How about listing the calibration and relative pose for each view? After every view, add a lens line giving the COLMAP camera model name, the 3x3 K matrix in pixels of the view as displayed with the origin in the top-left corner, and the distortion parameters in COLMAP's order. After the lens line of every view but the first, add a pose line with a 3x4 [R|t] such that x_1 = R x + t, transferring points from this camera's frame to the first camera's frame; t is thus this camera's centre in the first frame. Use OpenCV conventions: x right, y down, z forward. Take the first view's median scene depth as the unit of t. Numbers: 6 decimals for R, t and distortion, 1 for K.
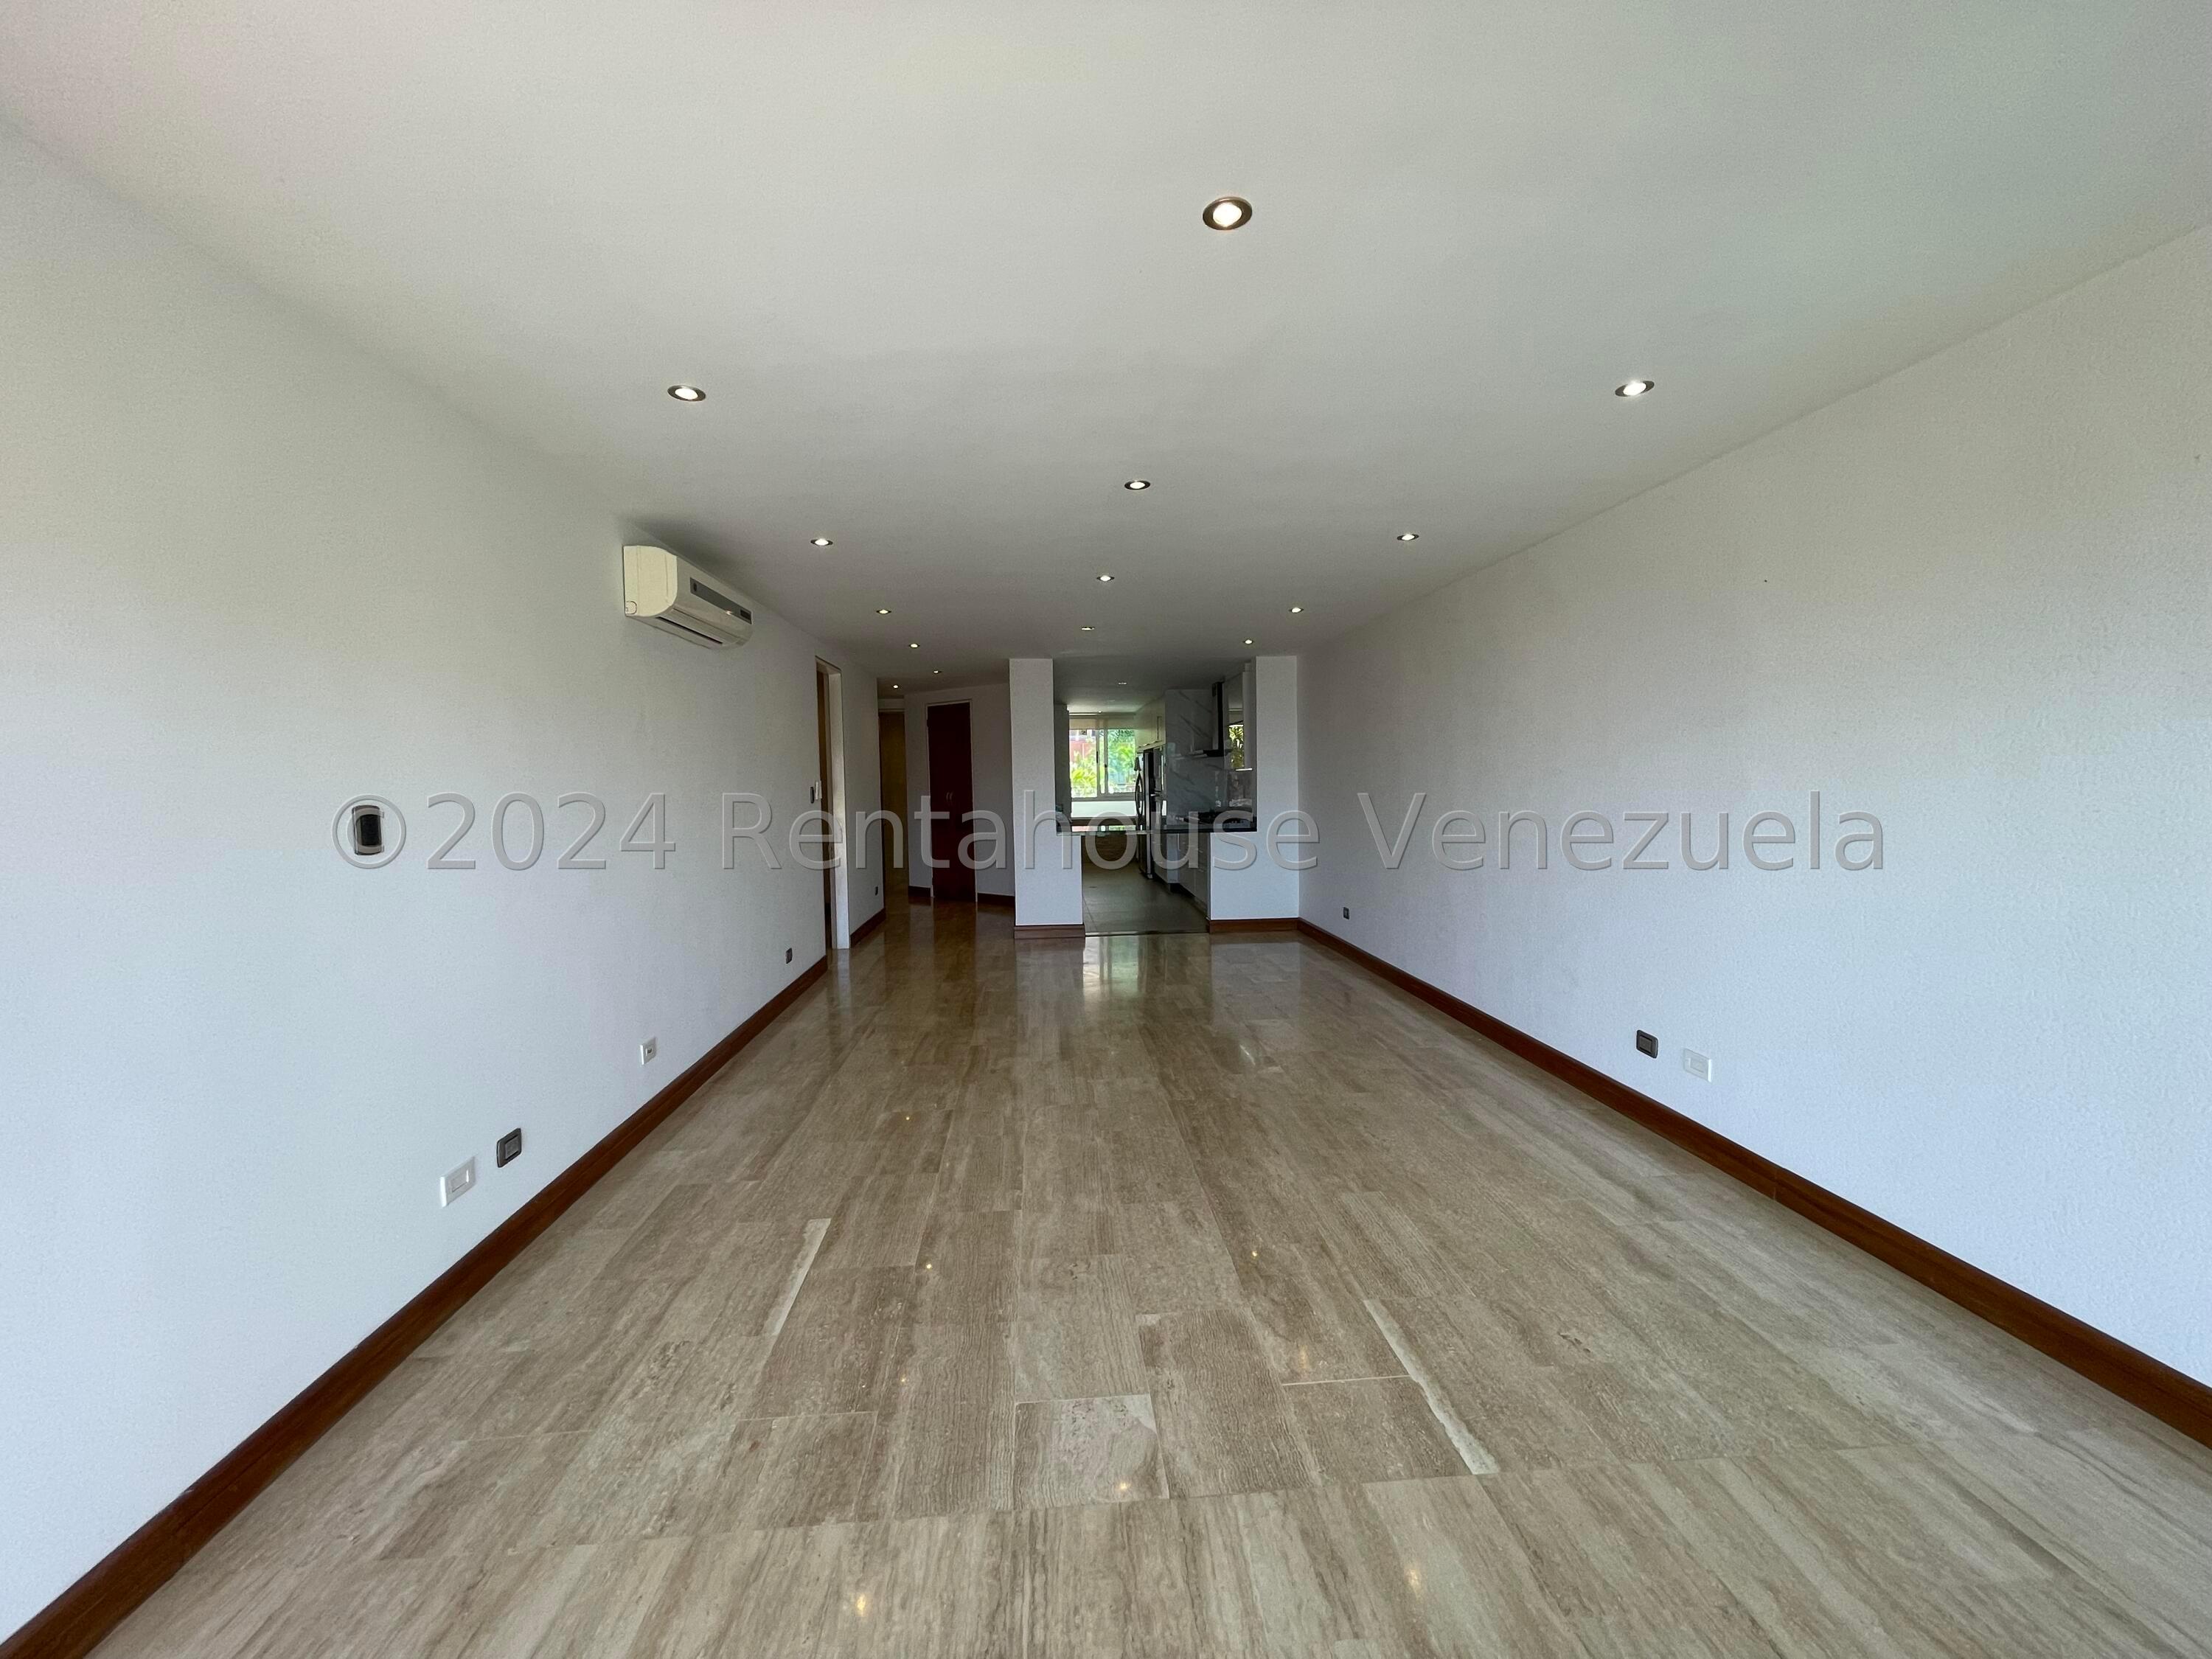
lens RADIAL K [[888.5, 0, 1097.4], [0, 888.5, 815.1], [0, 0, 1]] dist [-0.001595, 0.000295]
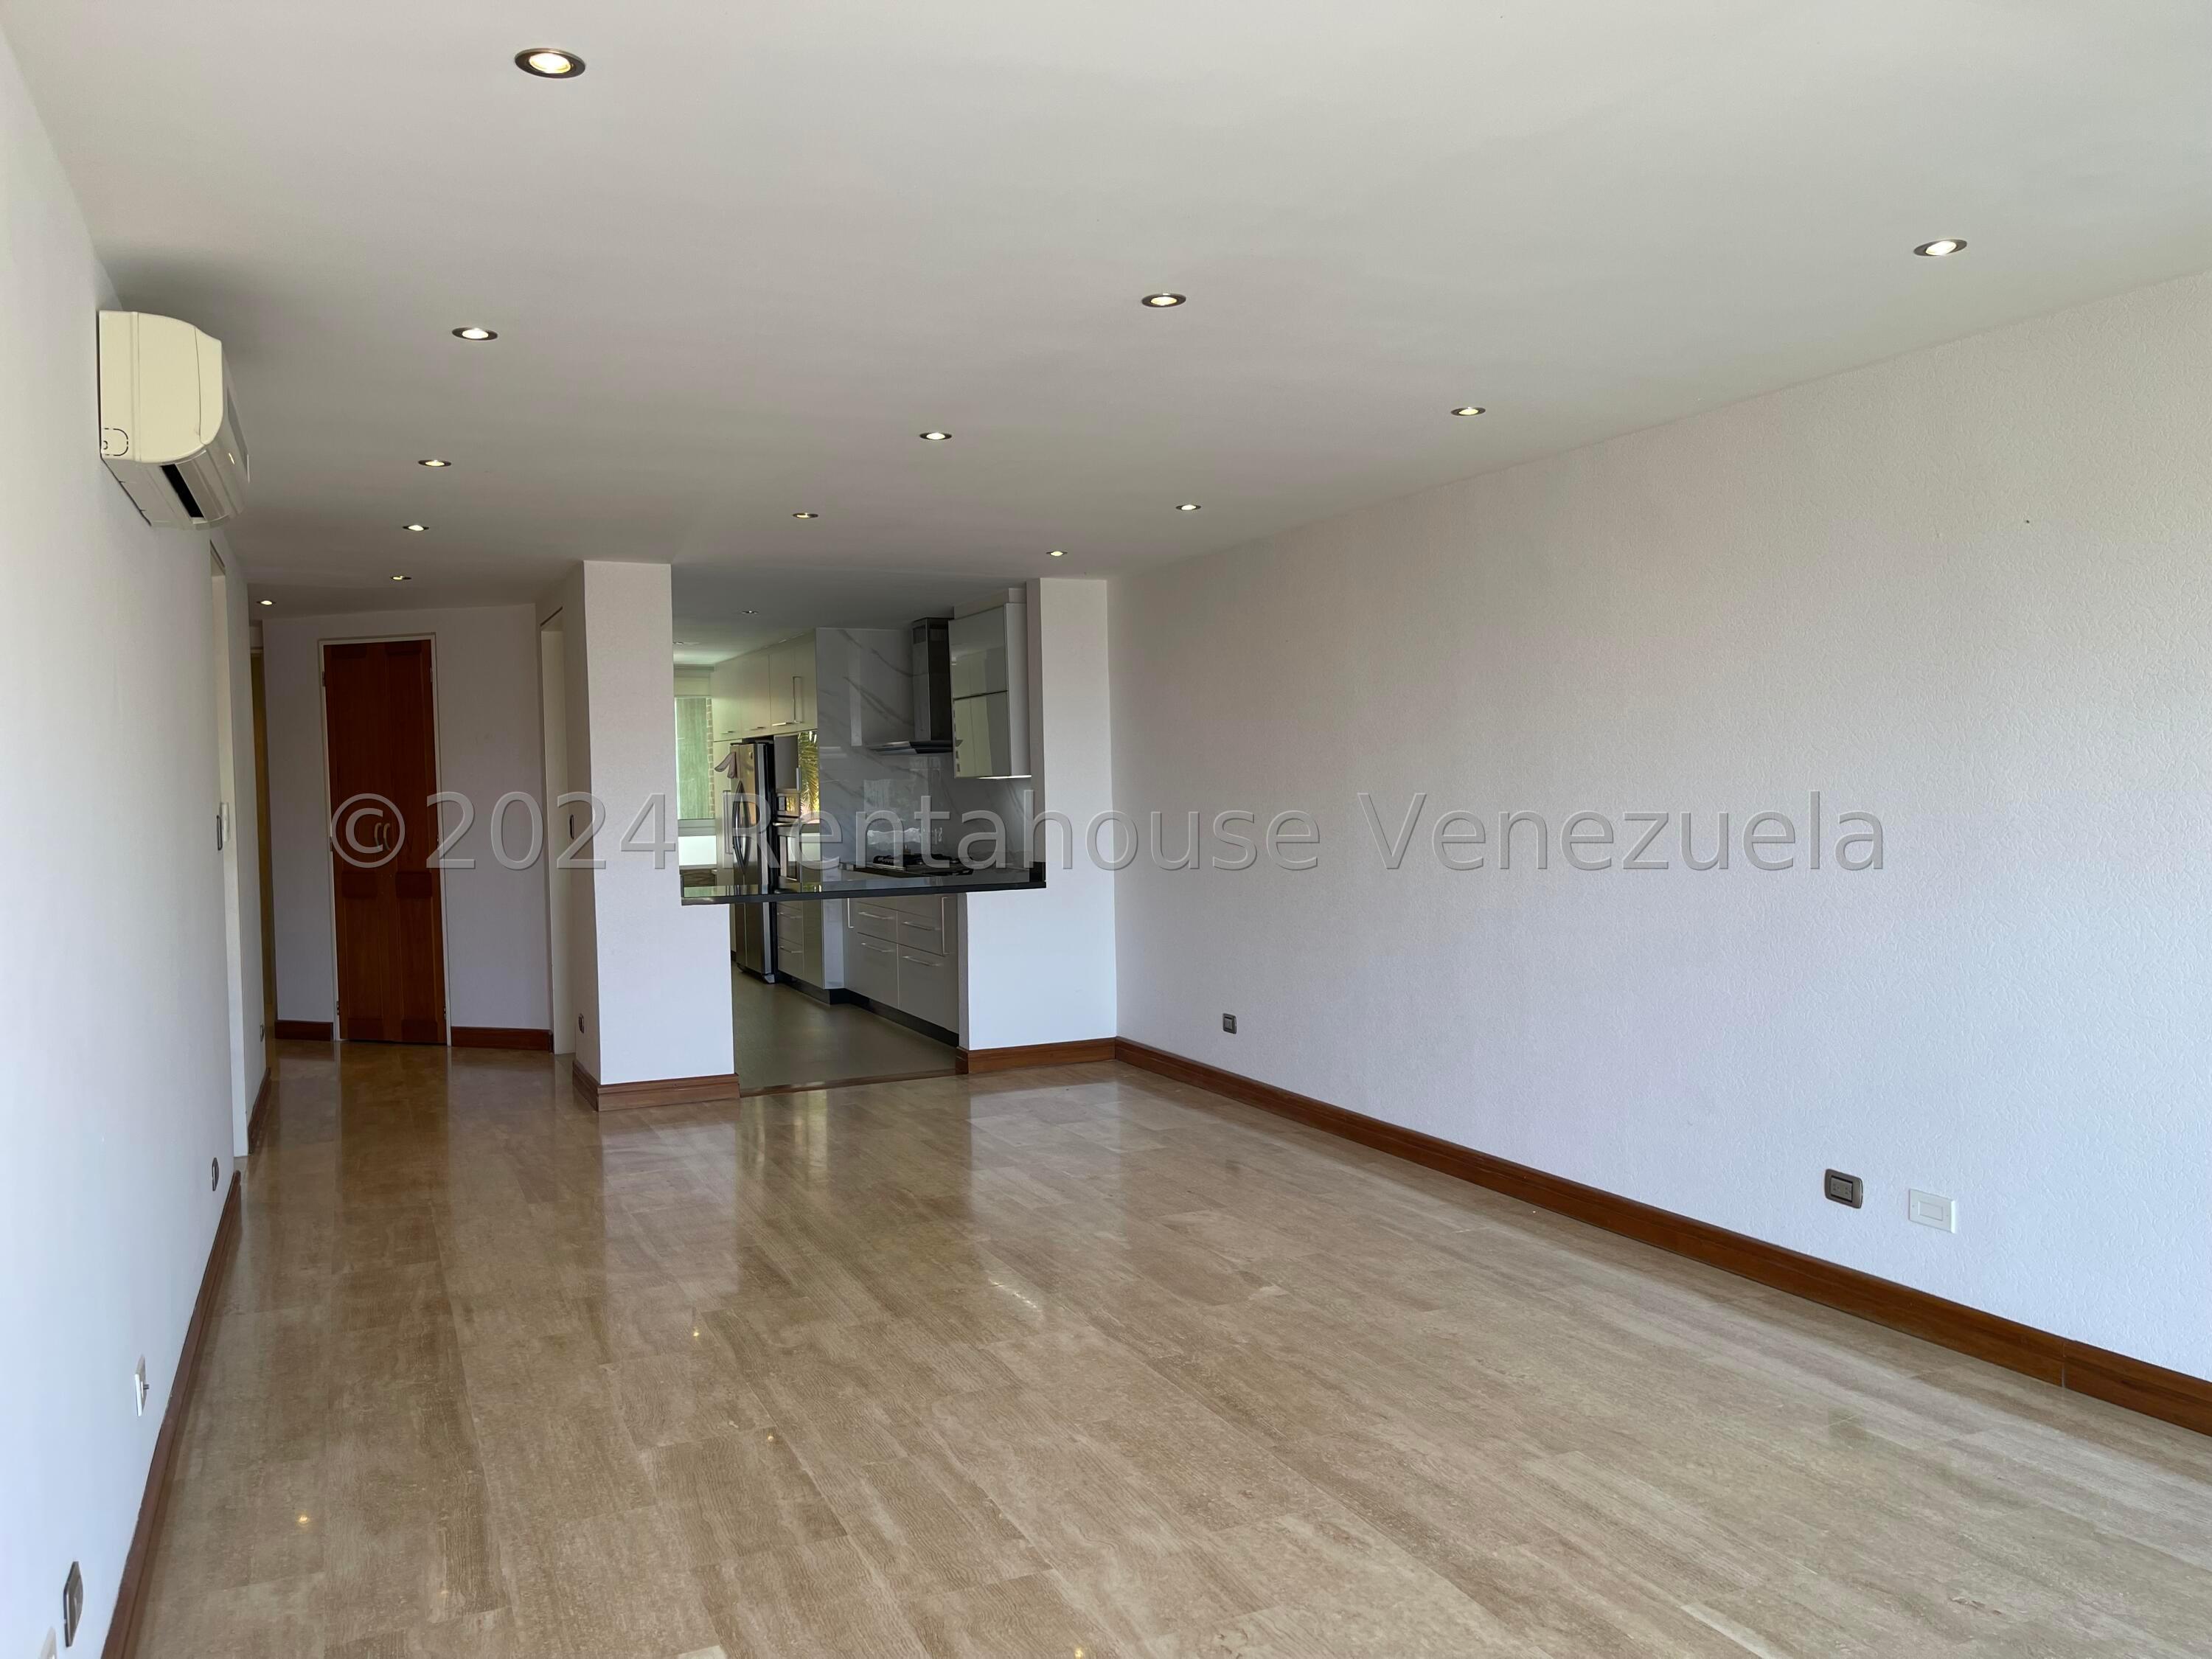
lens RADIAL K [[1674.4, 0, 1106.0], [0, 1674.4, 829.5], [0, 0, 1]] dist [0.032890, -0.007116]
pose [[0.938592, -0.010828, 0.344860, -0.393546], [0.016704, 0.999761, -0.014071, -0.008354], [-0.344626, 0.018967, 0.938549, -0.020983]]
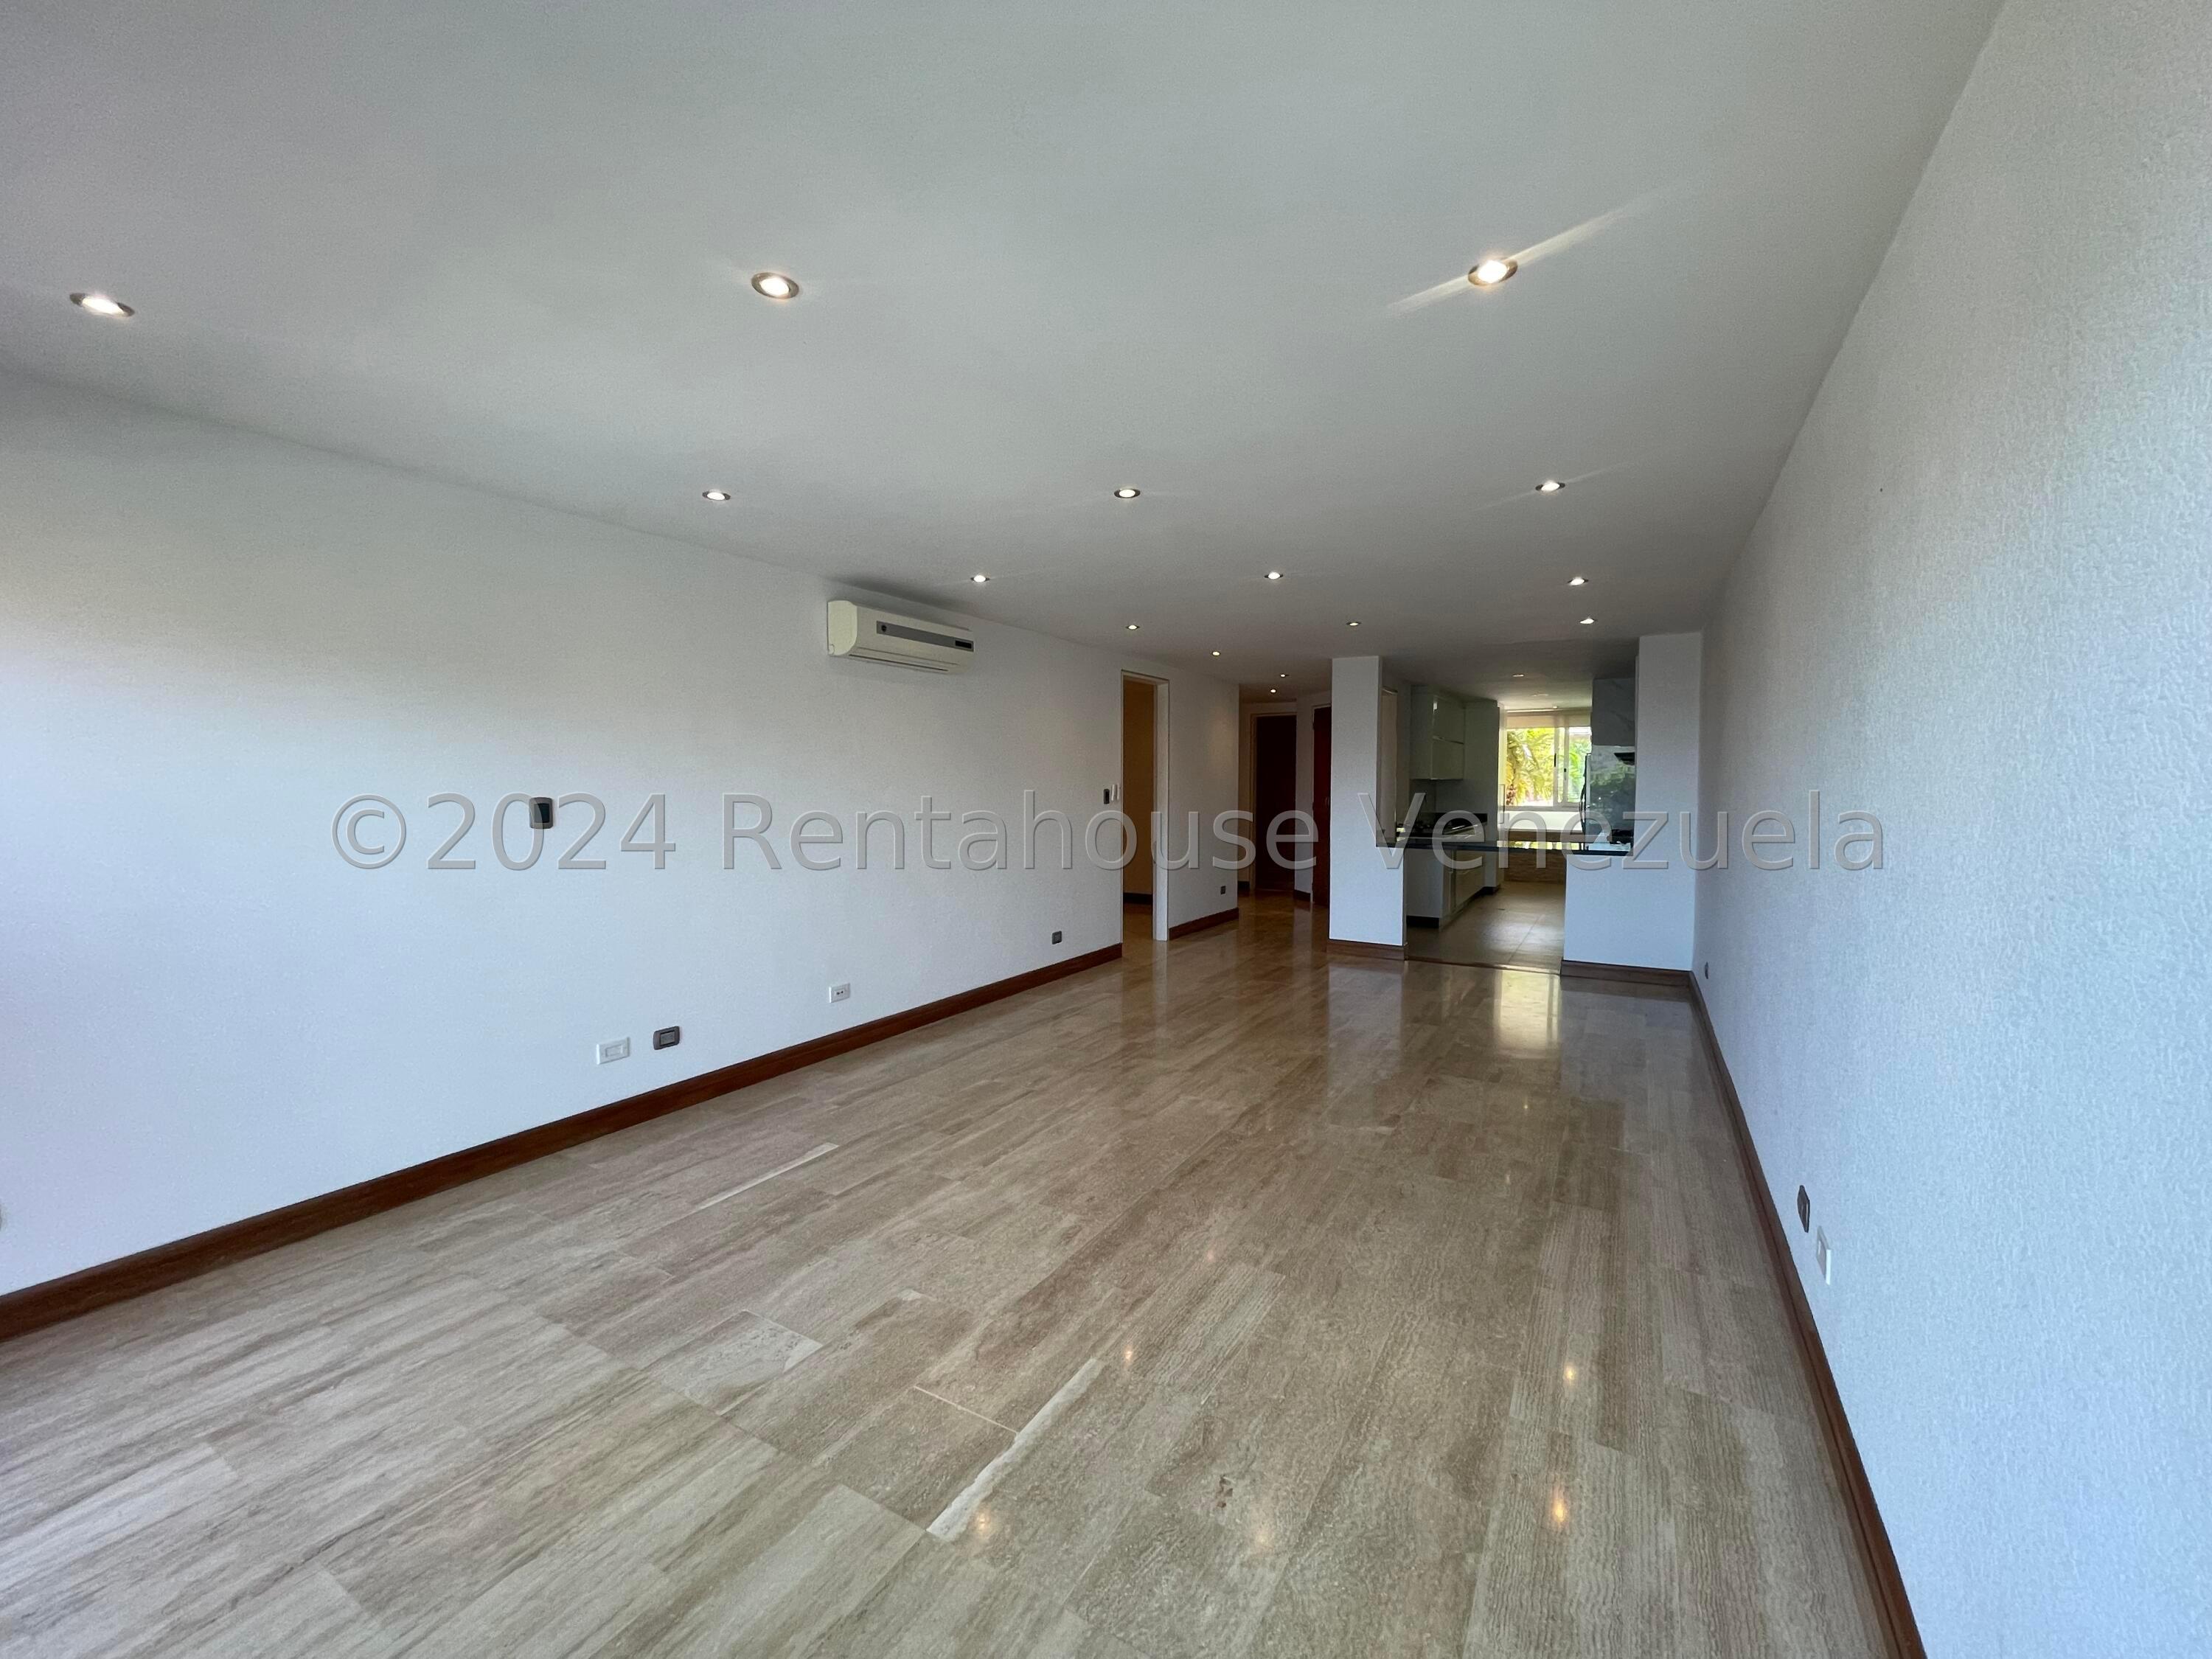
lens RADIAL K [[888.5, 0, 1097.4], [0, 888.5, 815.1], [0, 0, 1]] dist [-0.001595, 0.000295]
pose [[0.824110, 0.037867, -0.565163, 0.617638], [-0.038139, 0.999208, 0.011335, -0.025373], [0.565144, 0.012213, 0.824902, 0.173891]]
